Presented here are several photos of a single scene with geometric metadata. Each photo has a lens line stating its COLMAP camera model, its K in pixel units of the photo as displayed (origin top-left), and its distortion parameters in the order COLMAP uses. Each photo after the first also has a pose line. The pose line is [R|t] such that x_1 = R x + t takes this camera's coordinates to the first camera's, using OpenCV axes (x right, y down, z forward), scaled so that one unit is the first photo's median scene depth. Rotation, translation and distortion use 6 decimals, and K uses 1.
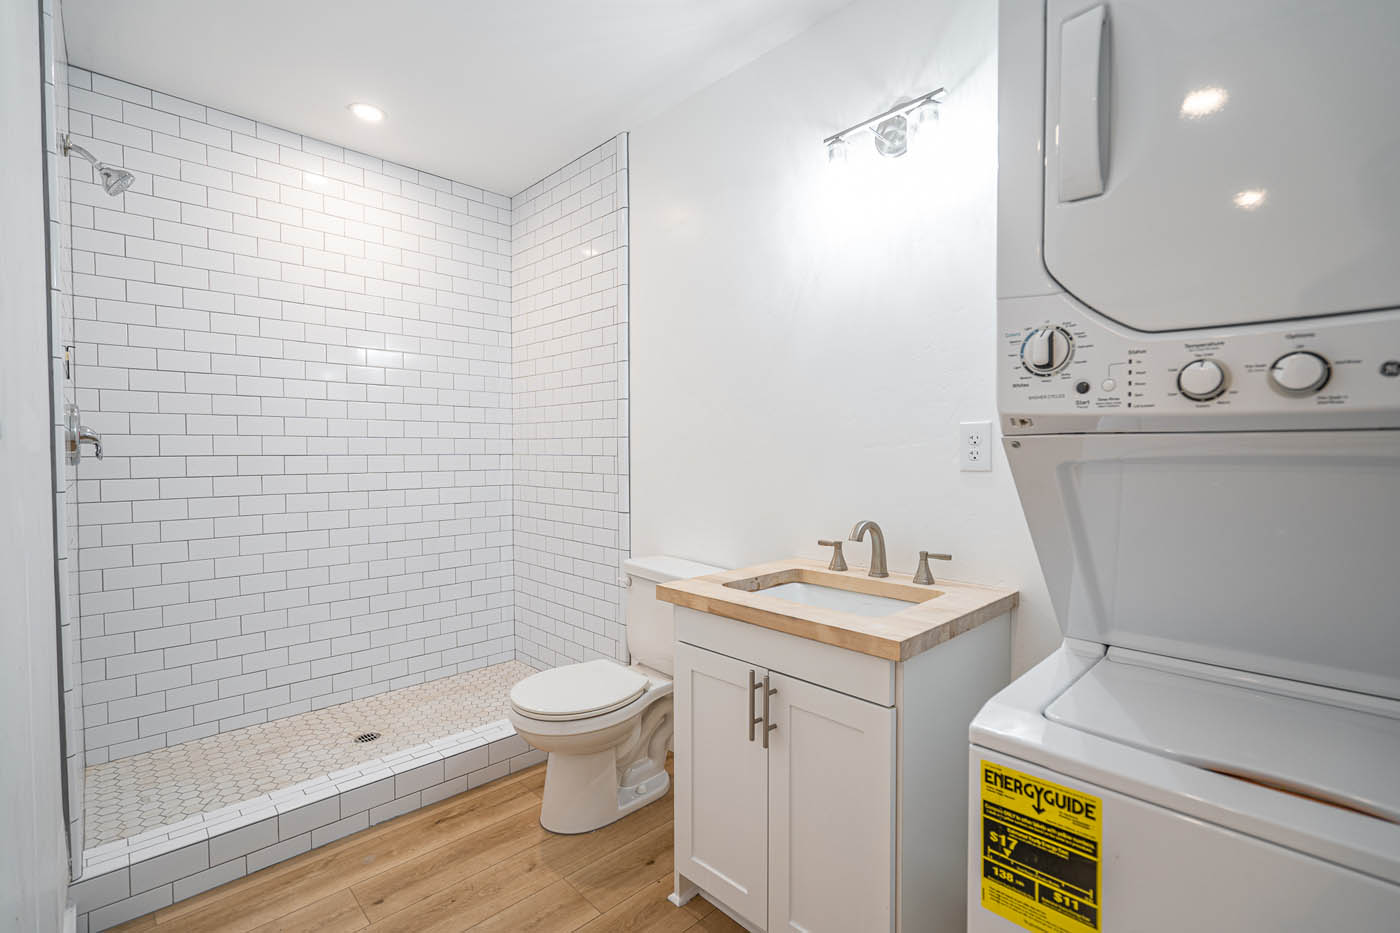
lens RADIAL K [[625.4, 0, 703.6], [0, 625.4, 462.1], [0, 0, 1]] dist [-0.010916, 0.001846]
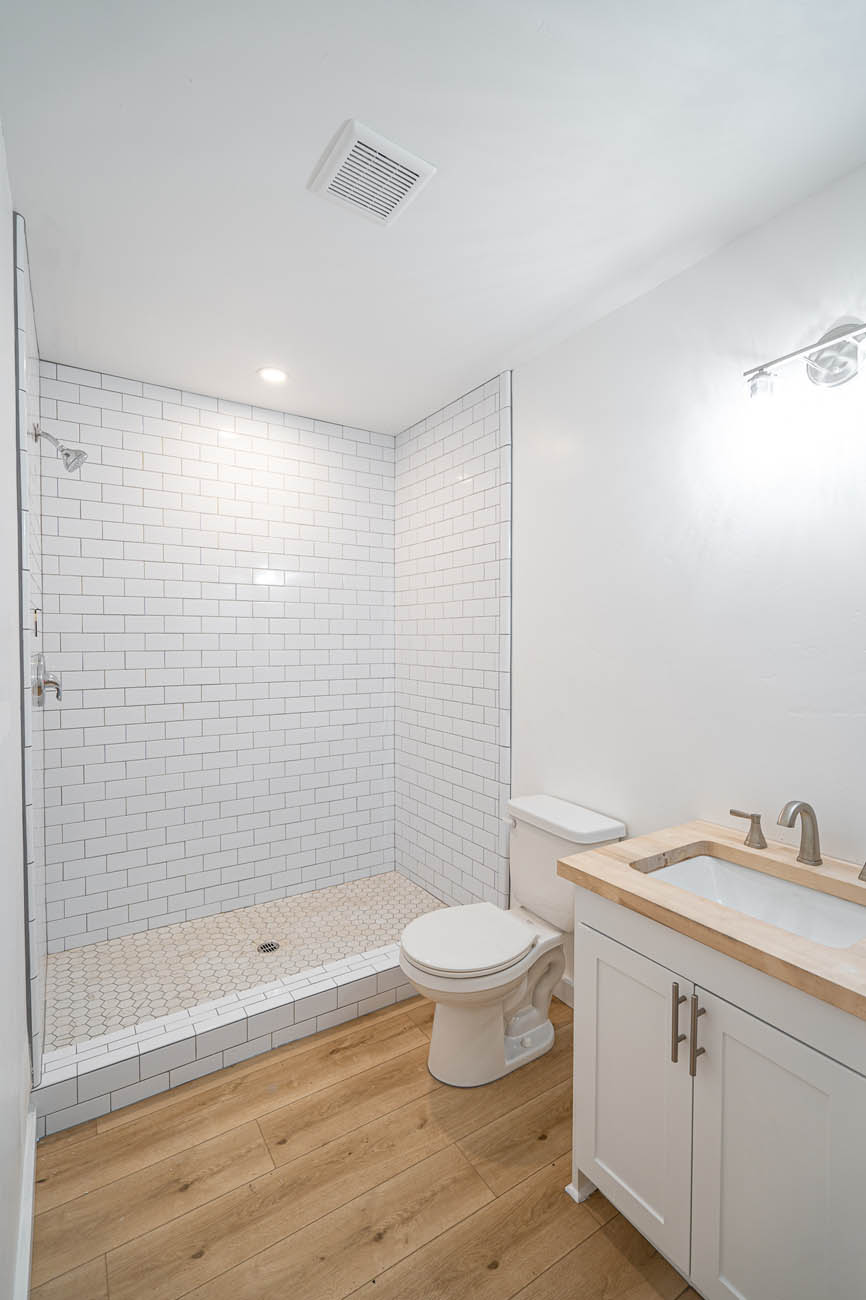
lens RADIAL K [[580.8, 0, 434.9], [0, 580.8, 649.4], [0, 0, 1]] dist [-0.010916, 0.001846]
pose [[0.979447, 0.007073, -0.201578, -0.065122], [-0.007896, 0.999963, -0.003277, -0.094395], [0.201547, 0.004801, 0.979467, 0.077515]]
